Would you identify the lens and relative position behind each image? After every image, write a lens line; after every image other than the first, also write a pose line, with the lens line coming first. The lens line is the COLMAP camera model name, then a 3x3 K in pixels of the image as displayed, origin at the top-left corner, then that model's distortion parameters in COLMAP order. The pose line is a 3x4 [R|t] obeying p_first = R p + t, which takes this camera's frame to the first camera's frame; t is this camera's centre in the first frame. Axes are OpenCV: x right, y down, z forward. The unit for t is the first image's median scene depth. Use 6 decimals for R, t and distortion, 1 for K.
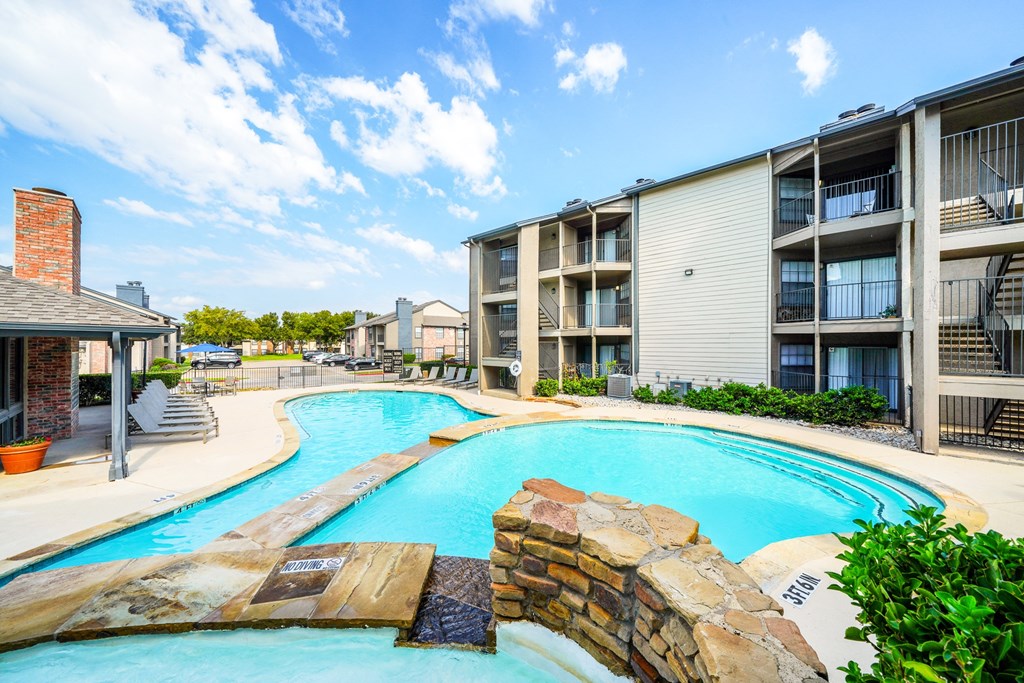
lens RADIAL K [[355.4, 0, 512.6], [0, 355.4, 342.4], [0, 0, 1]] dist [-0.002589, -0.000391]
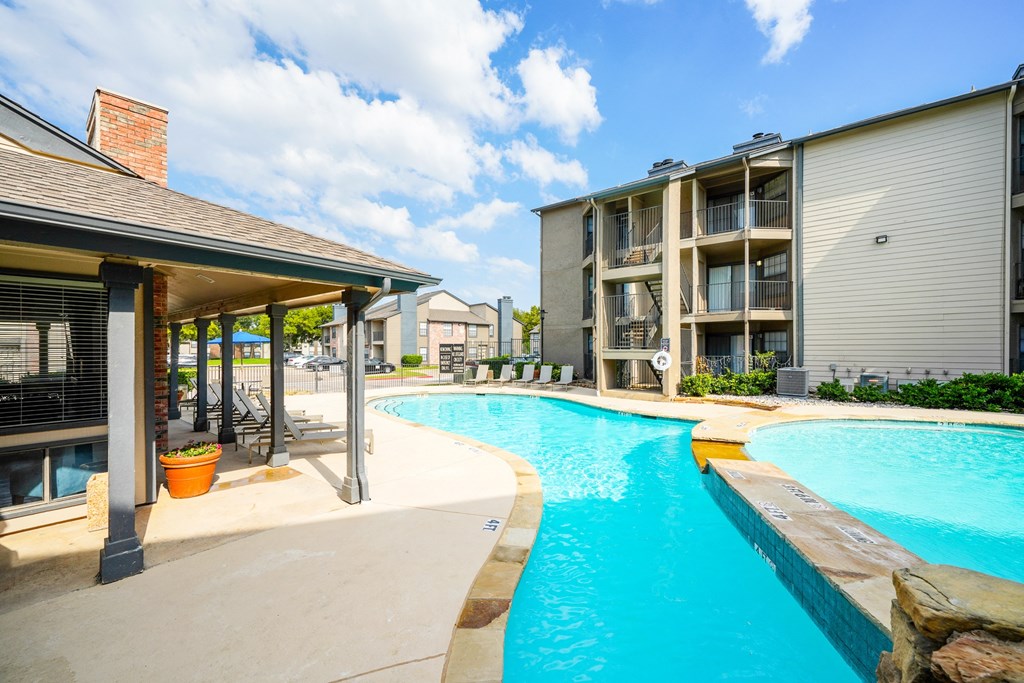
lens RADIAL K [[422.2, 0, 511.4], [0, 422.2, 348.0], [0, 0, 1]] dist [-0.001337, 0.000263]
pose [[0.999013, -0.002877, 0.044329, -0.343164], [0.002666, 0.999985, 0.004817, 0.036819], [-0.044342, -0.004695, 0.999005, 0.073798]]
